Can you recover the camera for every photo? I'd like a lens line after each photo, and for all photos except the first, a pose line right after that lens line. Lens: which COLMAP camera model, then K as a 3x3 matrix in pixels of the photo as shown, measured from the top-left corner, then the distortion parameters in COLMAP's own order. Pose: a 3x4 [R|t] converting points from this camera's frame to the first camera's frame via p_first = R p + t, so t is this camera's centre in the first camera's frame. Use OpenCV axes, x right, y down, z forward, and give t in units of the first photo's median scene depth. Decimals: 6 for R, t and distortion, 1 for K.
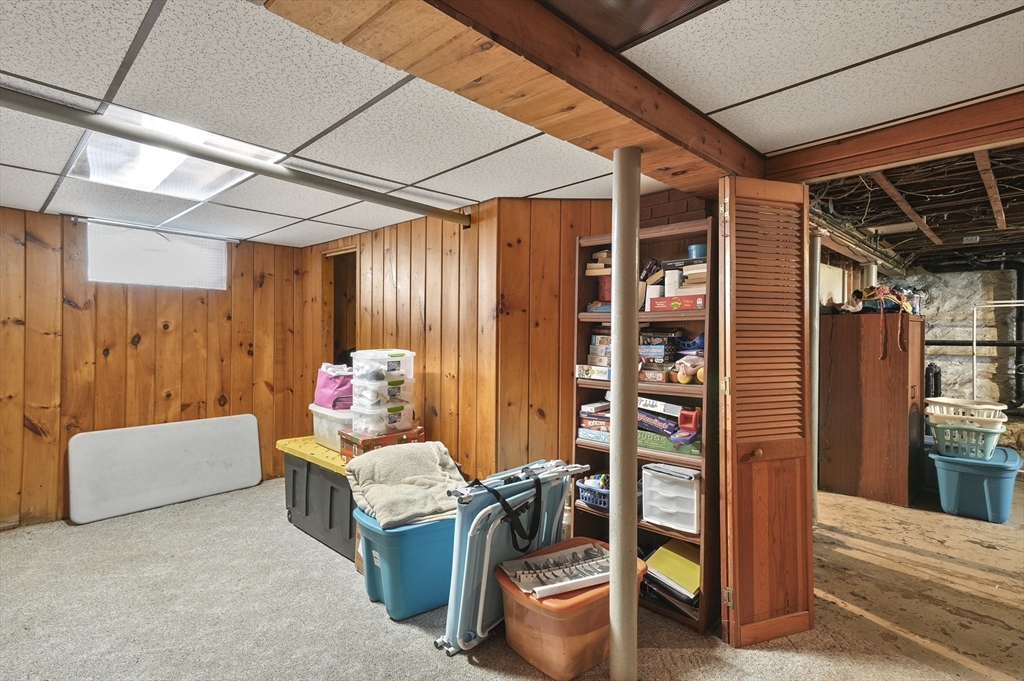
lens RADIAL K [[507.9, 0, 511.1], [0, 507.9, 339.5], [0, 0, 1]] dist [0.006315, 0.001333]
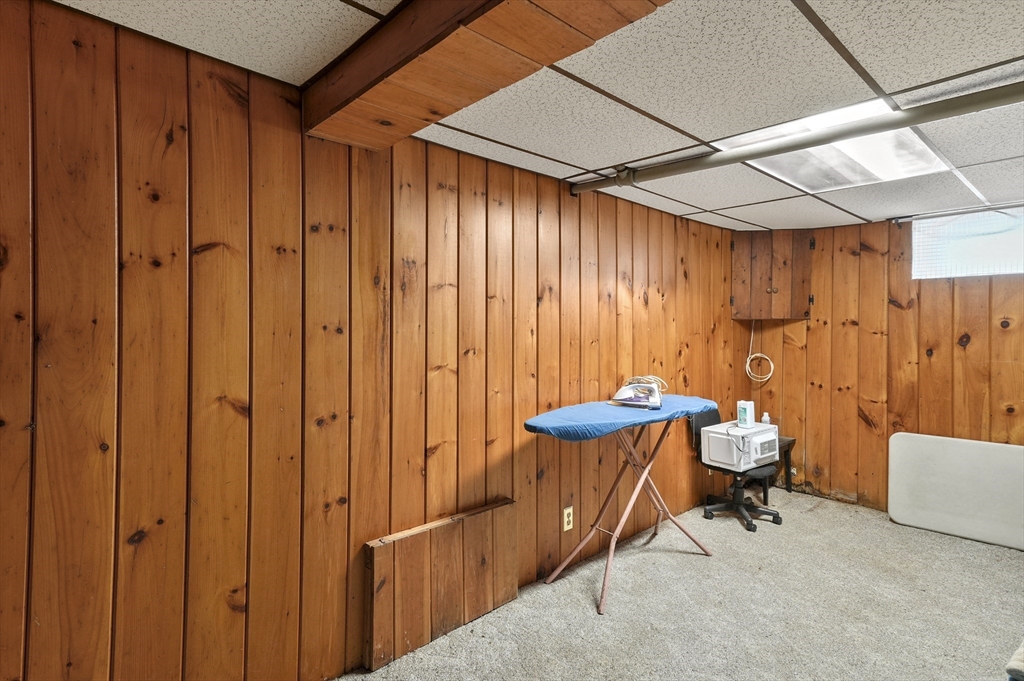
lens RADIAL K [[507.9, 0, 502.4], [0, 507.9, 324.9], [0, 0, 1]] dist [0.006315, 0.001333]
pose [[-0.095133, -0.020104, -0.995262, 0.231557], [-0.013363, 0.999732, -0.018917, 0.002157], [0.995375, 0.011500, -0.095376, 0.312123]]
